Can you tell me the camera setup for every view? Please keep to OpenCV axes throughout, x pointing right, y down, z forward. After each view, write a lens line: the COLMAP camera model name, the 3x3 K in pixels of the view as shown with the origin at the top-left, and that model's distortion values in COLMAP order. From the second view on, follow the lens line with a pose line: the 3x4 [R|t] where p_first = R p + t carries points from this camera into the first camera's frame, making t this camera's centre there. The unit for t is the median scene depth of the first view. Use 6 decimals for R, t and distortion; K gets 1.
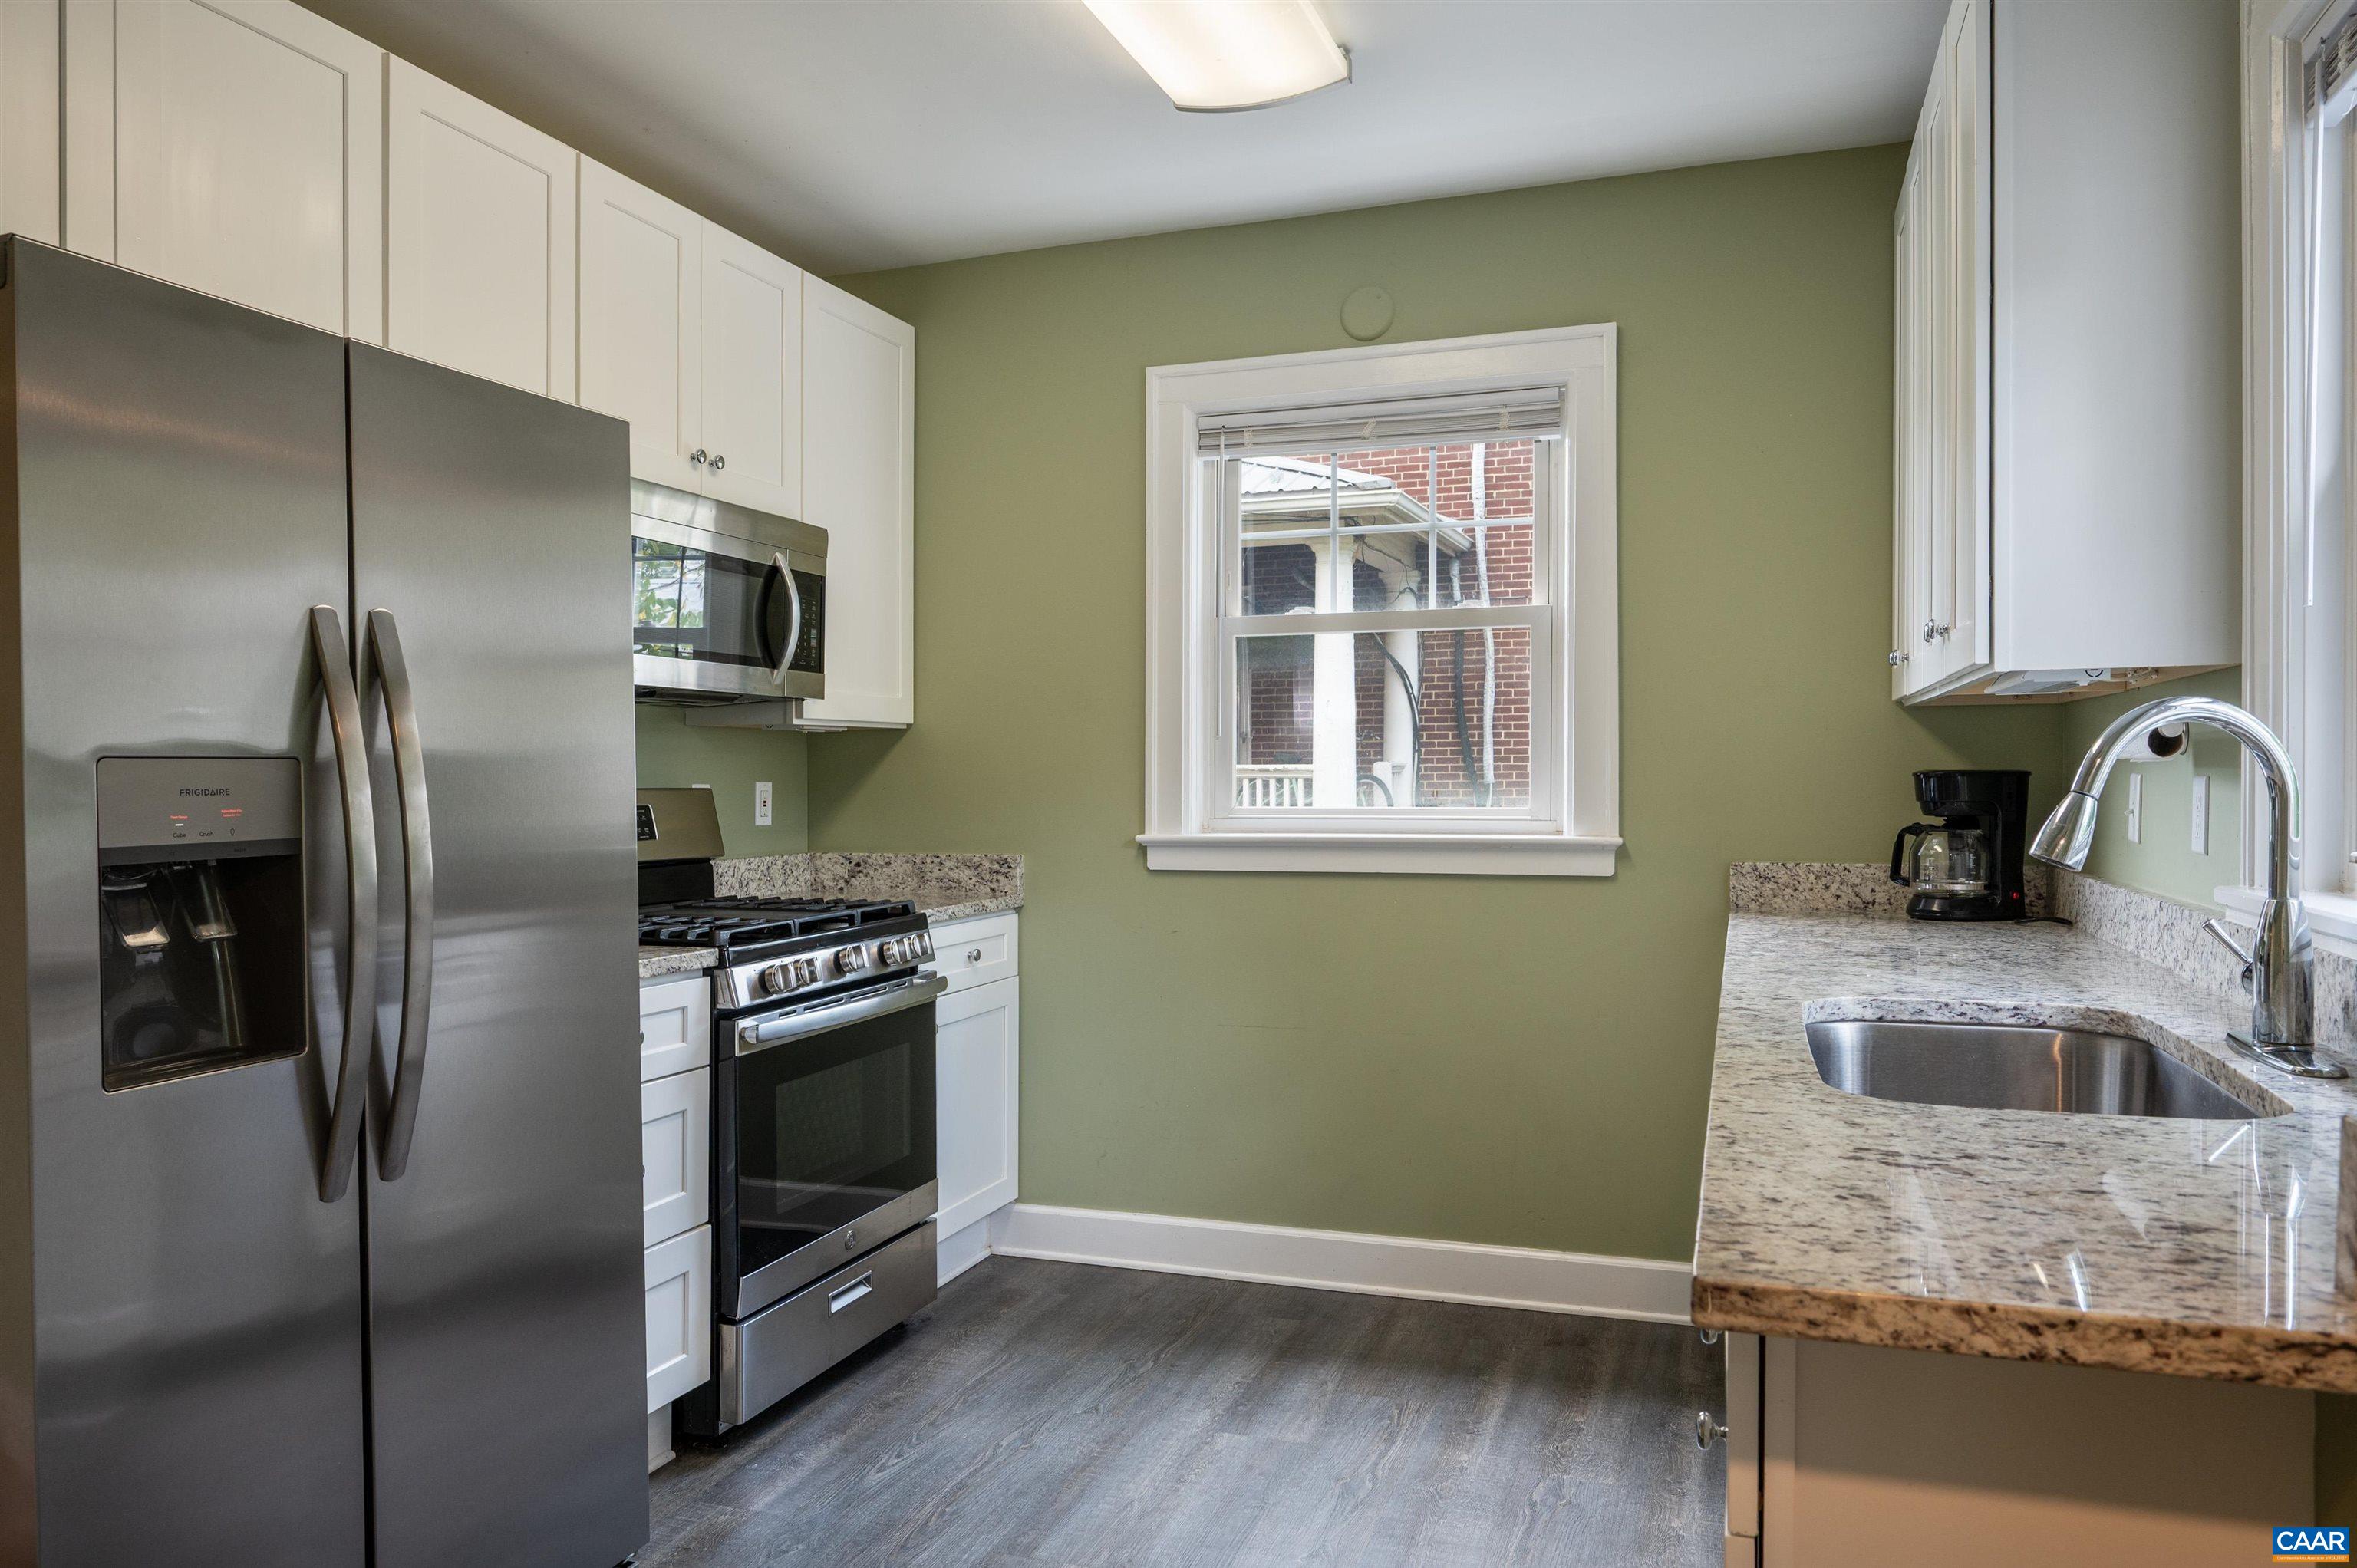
lens RADIAL K [[1581.7, 0, 1180.2], [0, 1581.7, 782.4], [0, 0, 1]] dist [-0.000090, 0.000776]
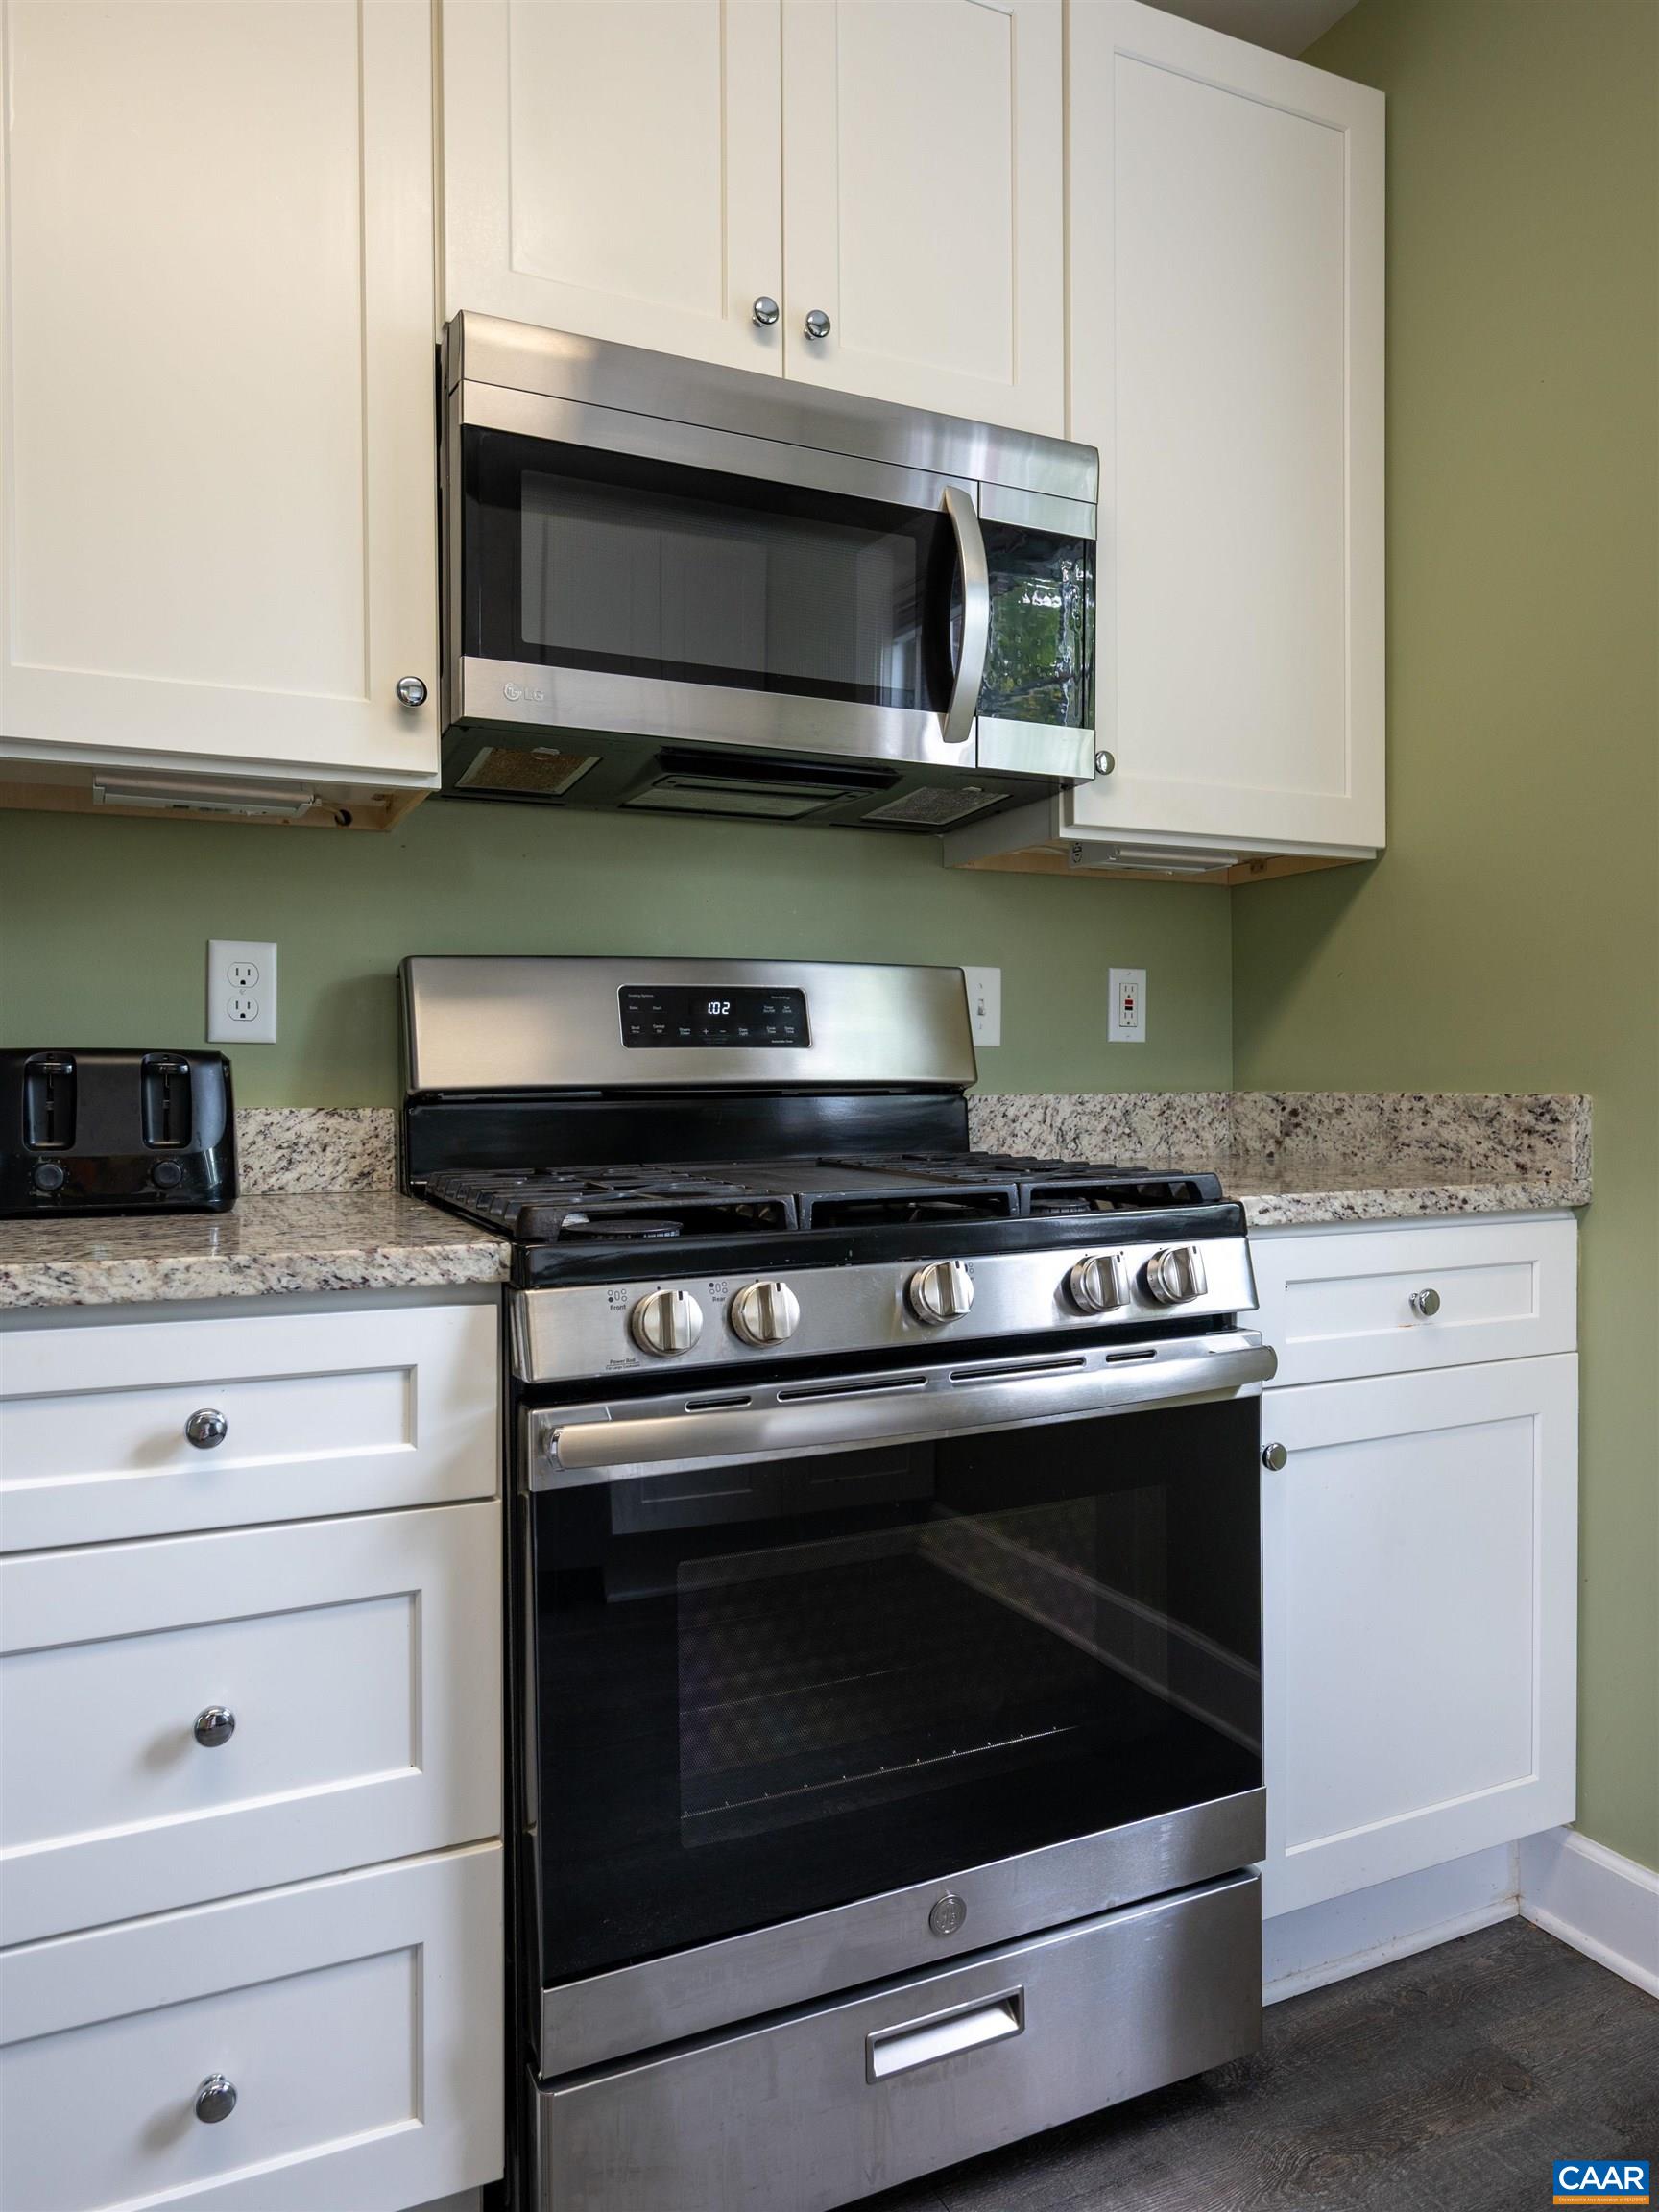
lens RADIAL K [[1437.4, 0, 831.5], [0, 1437.4, 1088.1], [0, 0, 1]] dist [-0.003347, 0.000223]
pose [[0.700162, 0.006792, -0.713952, 0.045474], [0.000514, 0.999950, 0.010017, 0.038783], [0.713984, -0.007381, 0.700123, 0.536340]]
